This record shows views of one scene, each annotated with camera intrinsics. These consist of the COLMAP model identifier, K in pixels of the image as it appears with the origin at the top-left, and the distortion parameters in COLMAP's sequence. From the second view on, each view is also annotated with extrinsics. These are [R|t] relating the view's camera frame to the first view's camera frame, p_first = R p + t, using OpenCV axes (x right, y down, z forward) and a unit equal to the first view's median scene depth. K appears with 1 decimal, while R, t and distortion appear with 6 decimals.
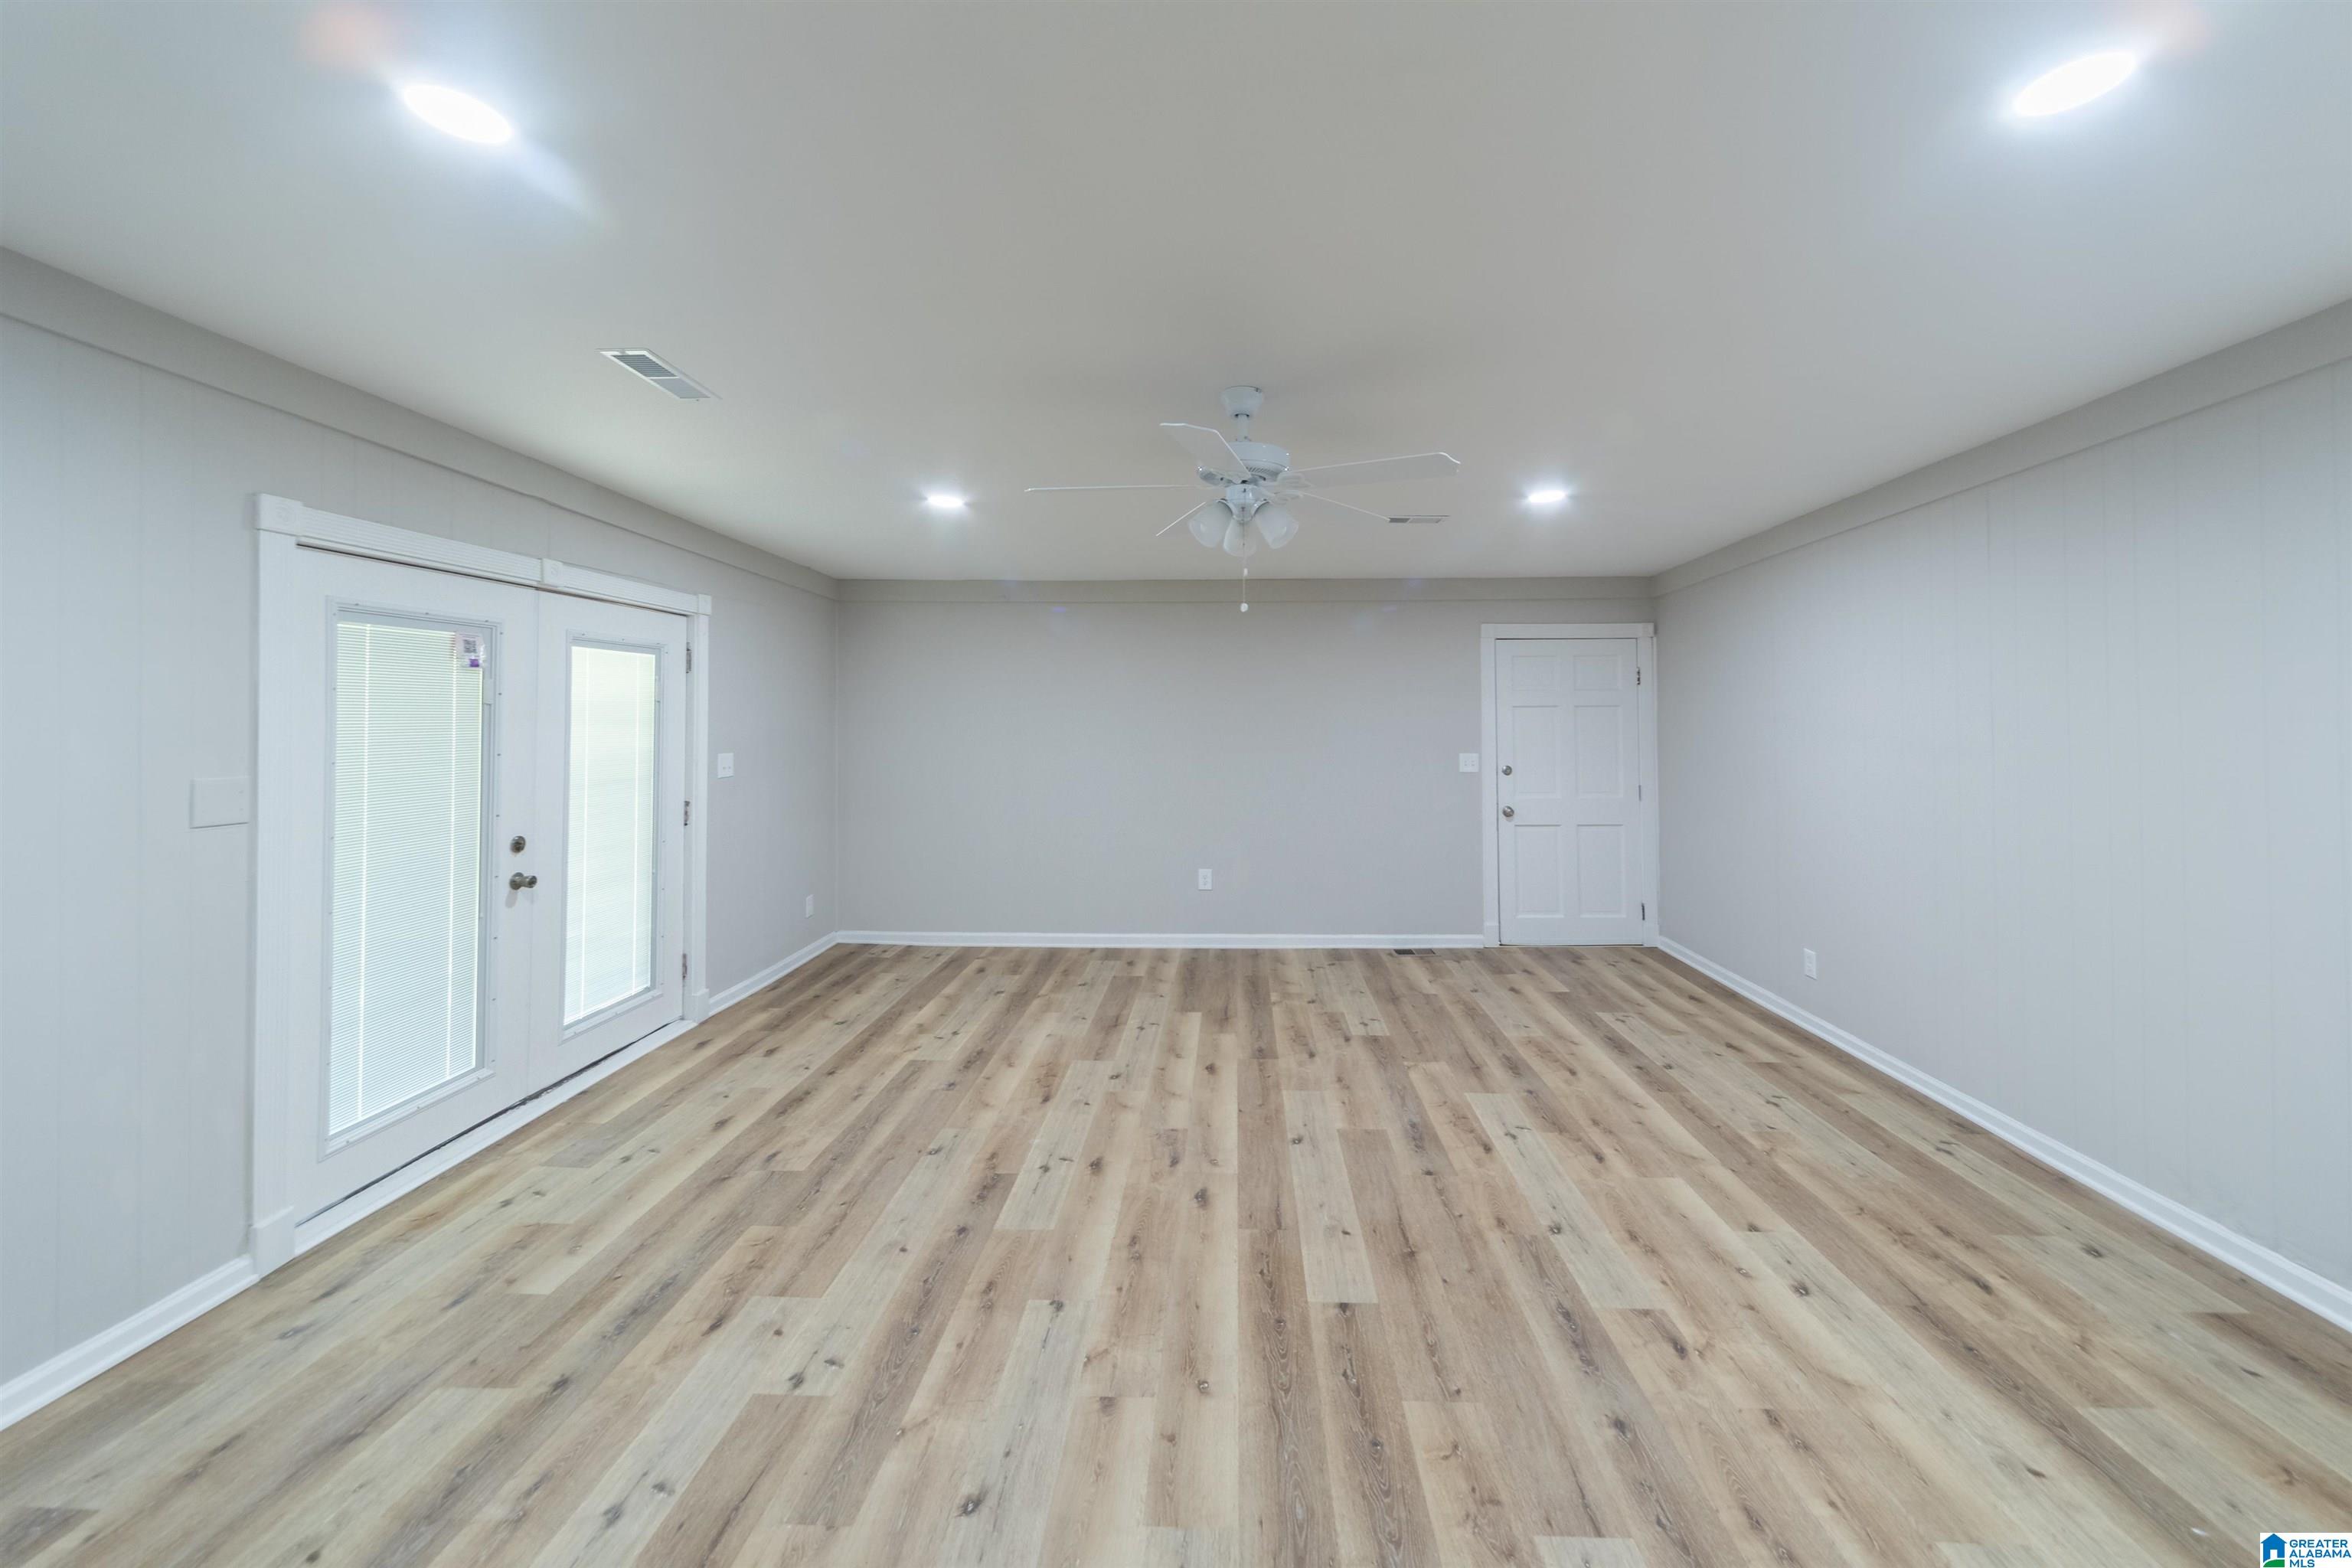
lens RADIAL K [[862.4, 0, 1182.3], [0, 862.4, 698.6], [0, 0, 1]] dist [0.006112, -0.000308]
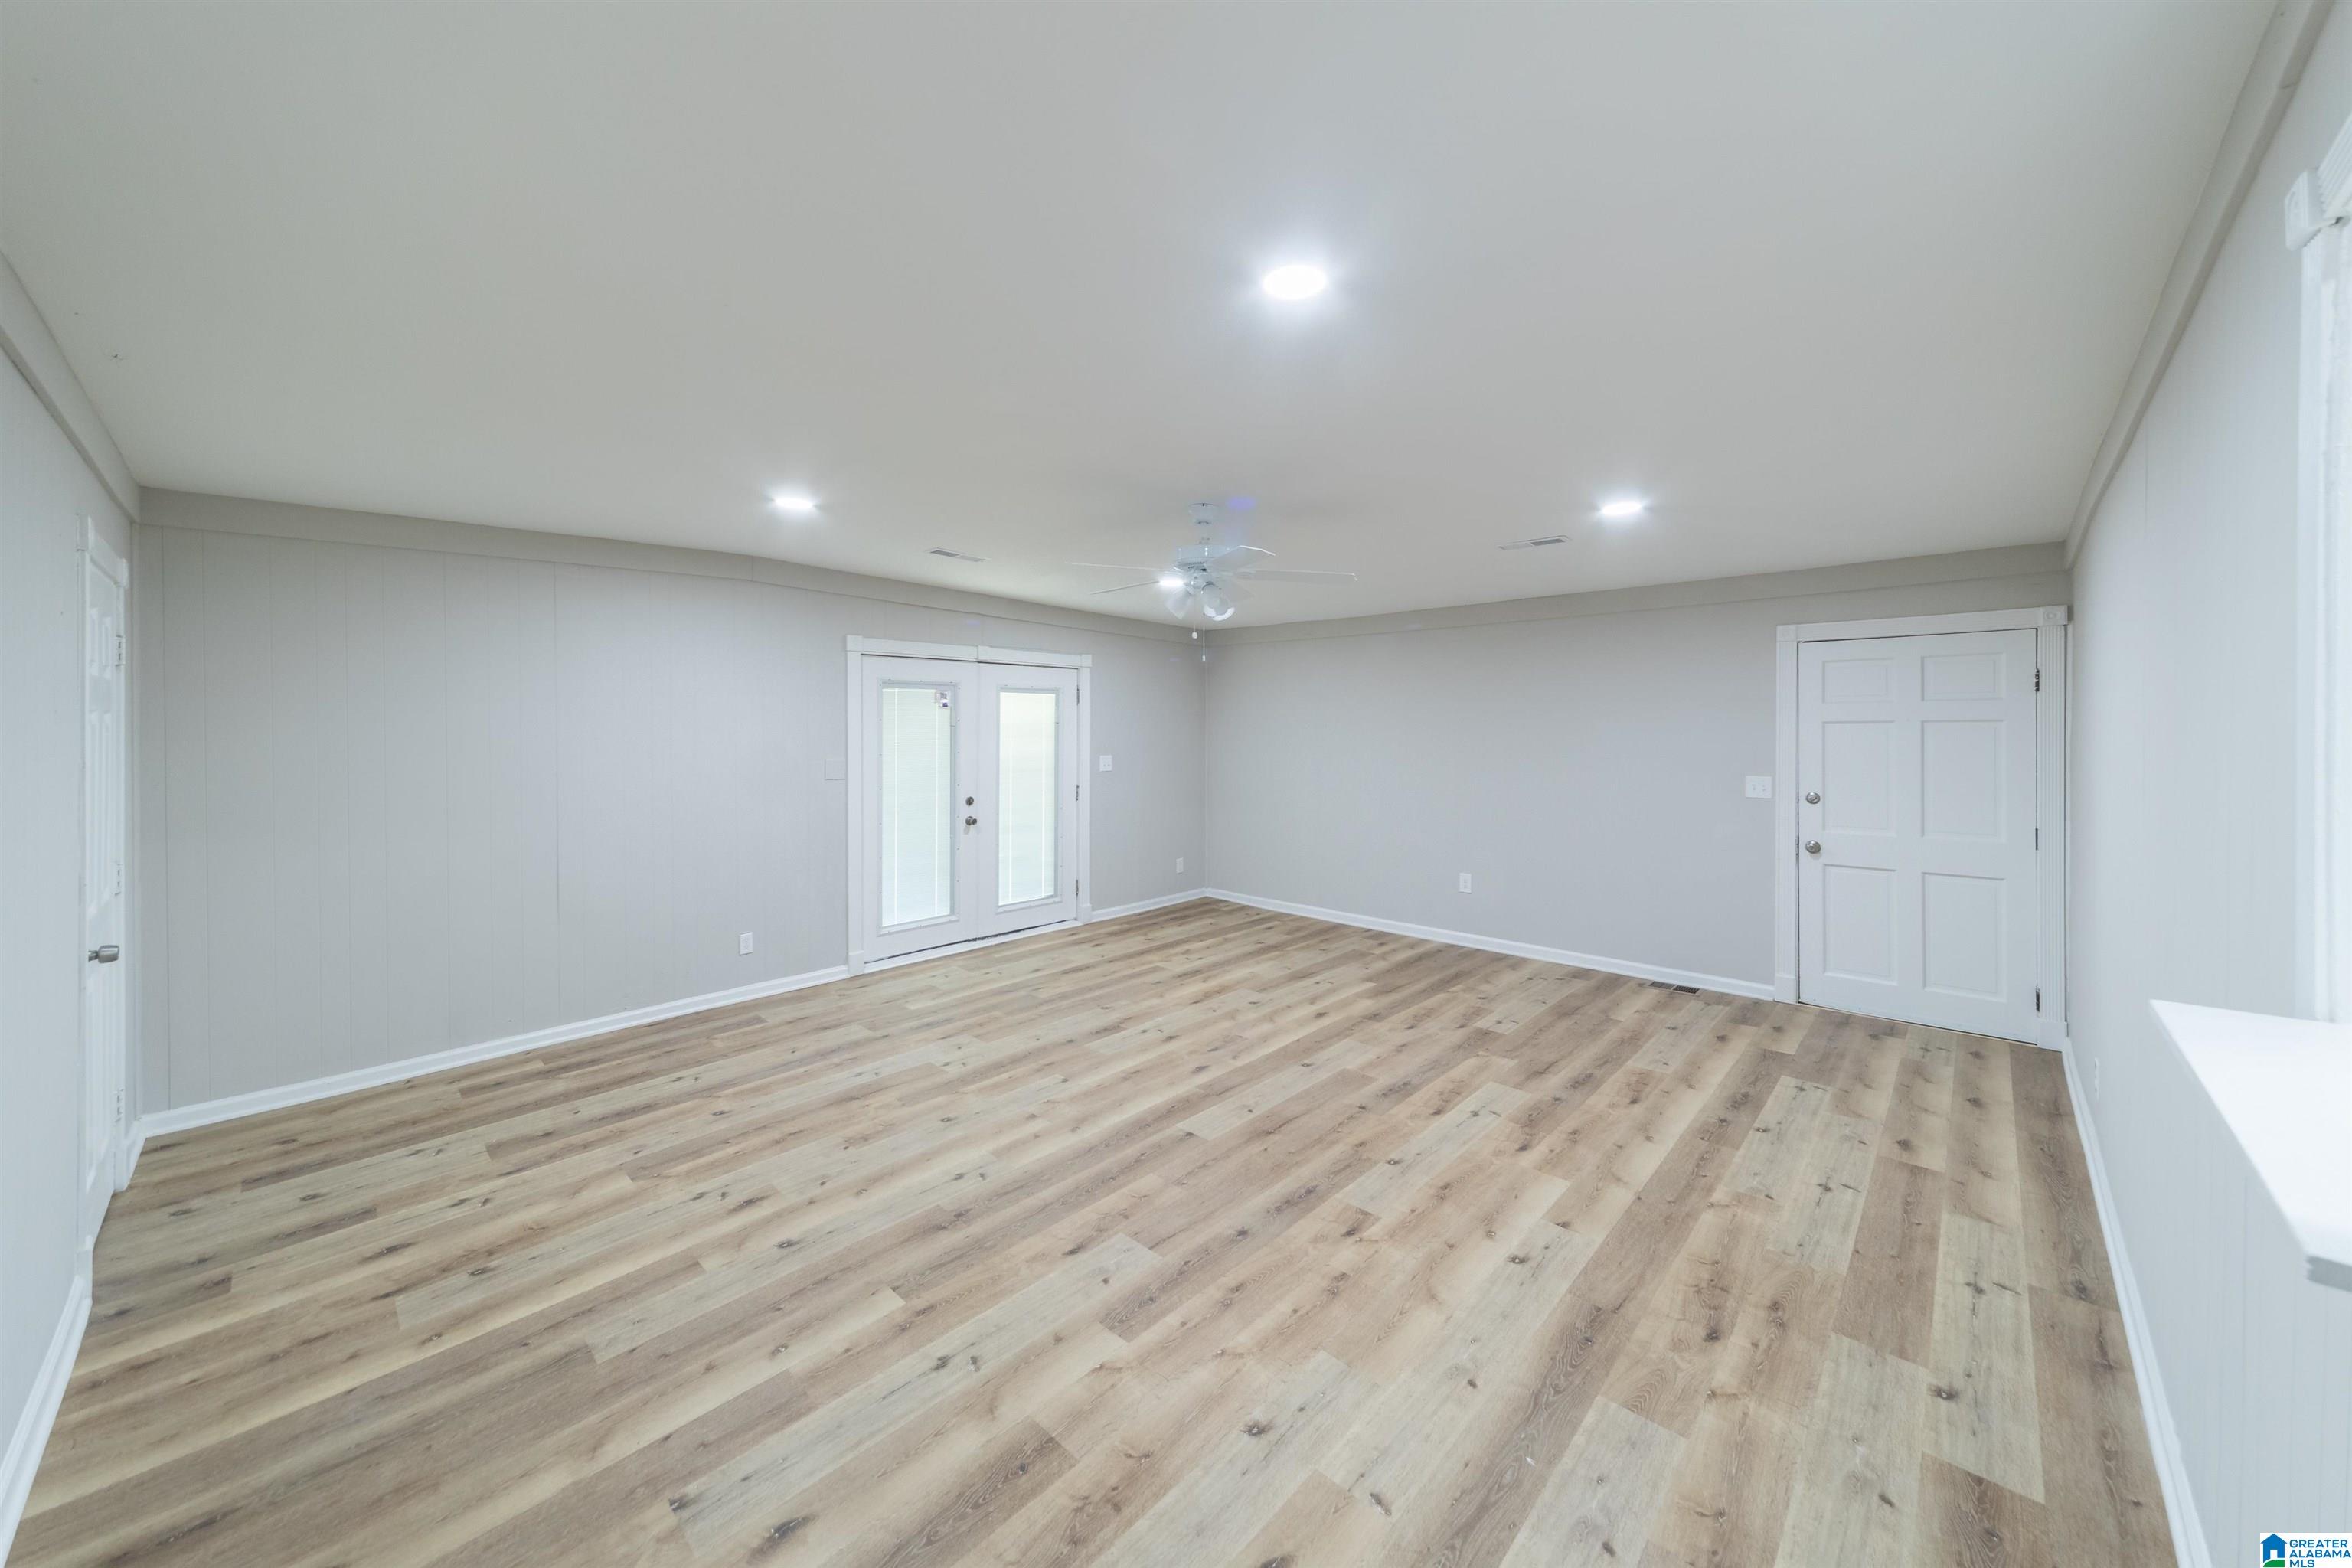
lens RADIAL K [[865.7, 0, 1176.9], [0, 865.7, 725.2], [0, 0, 1]] dist [0.006204, 0.000246]
pose [[0.736335, -0.001394, -0.676616, 0.846267], [0.014382, 0.999804, 0.013591, -0.013988], [0.676465, -0.019739, 0.736211, -0.069089]]
